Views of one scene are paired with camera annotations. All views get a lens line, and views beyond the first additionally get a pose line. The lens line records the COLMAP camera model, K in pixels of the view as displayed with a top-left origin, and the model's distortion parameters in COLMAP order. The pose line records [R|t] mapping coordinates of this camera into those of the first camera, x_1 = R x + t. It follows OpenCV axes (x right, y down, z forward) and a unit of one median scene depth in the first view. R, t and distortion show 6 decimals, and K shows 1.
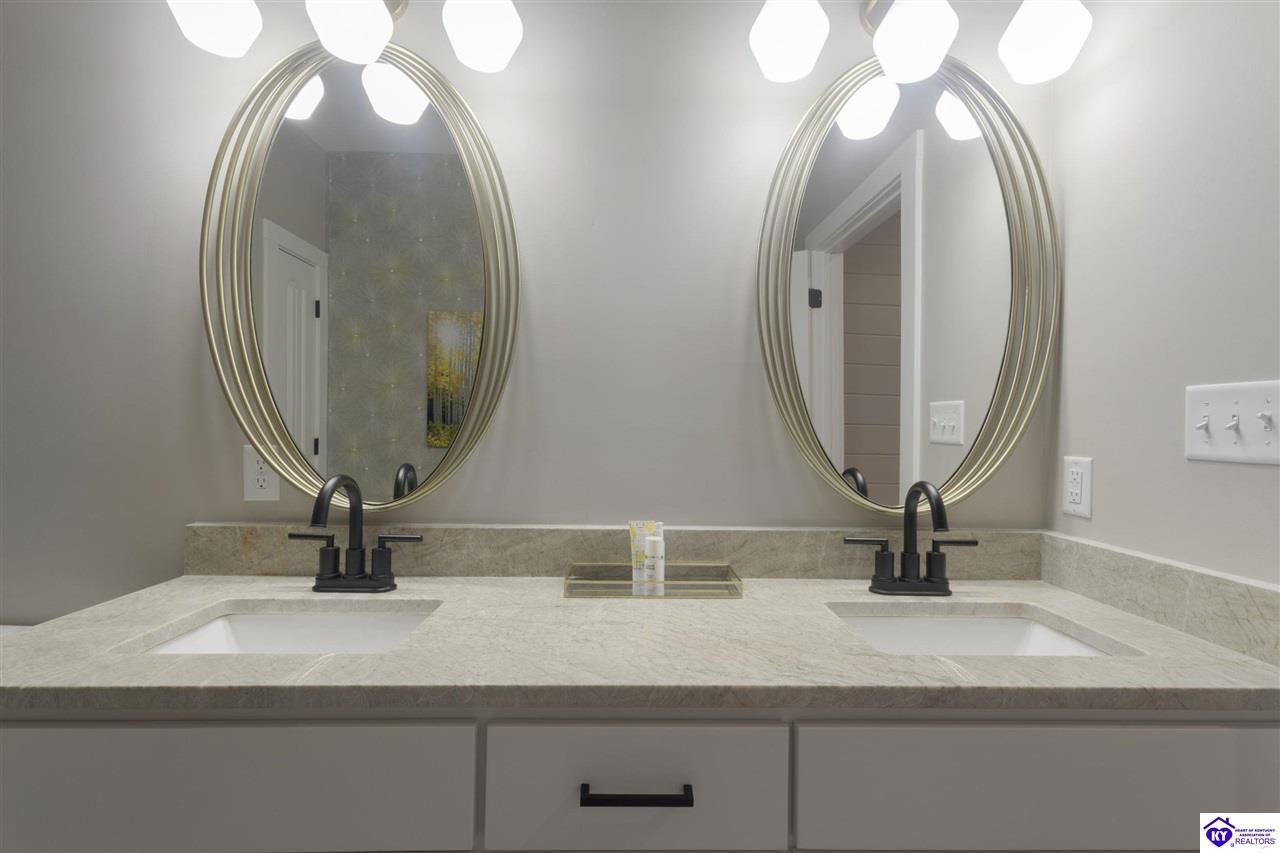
lens RADIAL K [[620.8, 0, 644.6], [0, 620.8, 433.0], [0, 0, 1]] dist [0.006829, 0.001648]
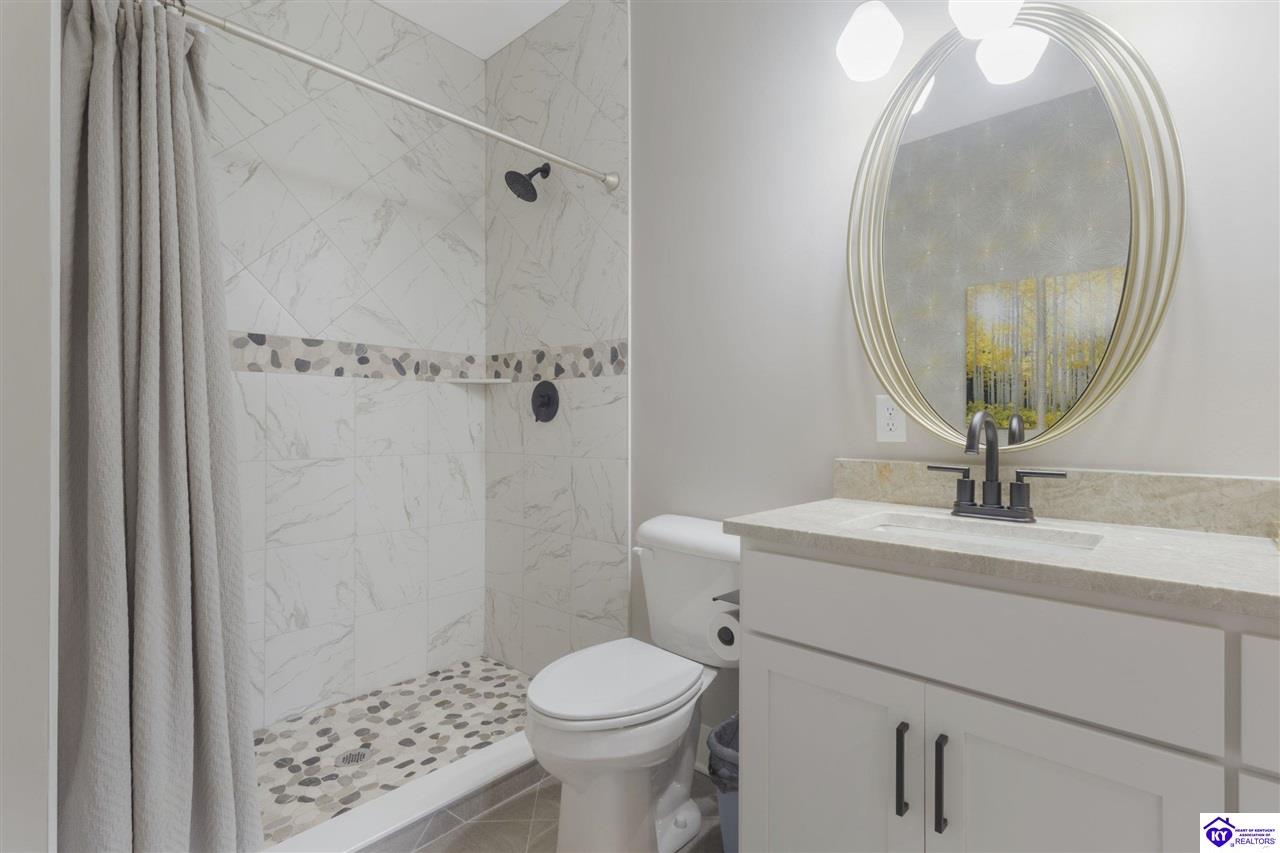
lens RADIAL K [[620.8, 0, 631.1], [0, 620.8, 421.0], [0, 0, 1]] dist [0.006829, 0.001648]
pose [[0.704212, -0.009706, -0.709924, -0.123898], [0.002539, 0.999935, -0.011152, 0.082625], [0.709985, 0.006051, 0.704190, -0.194460]]
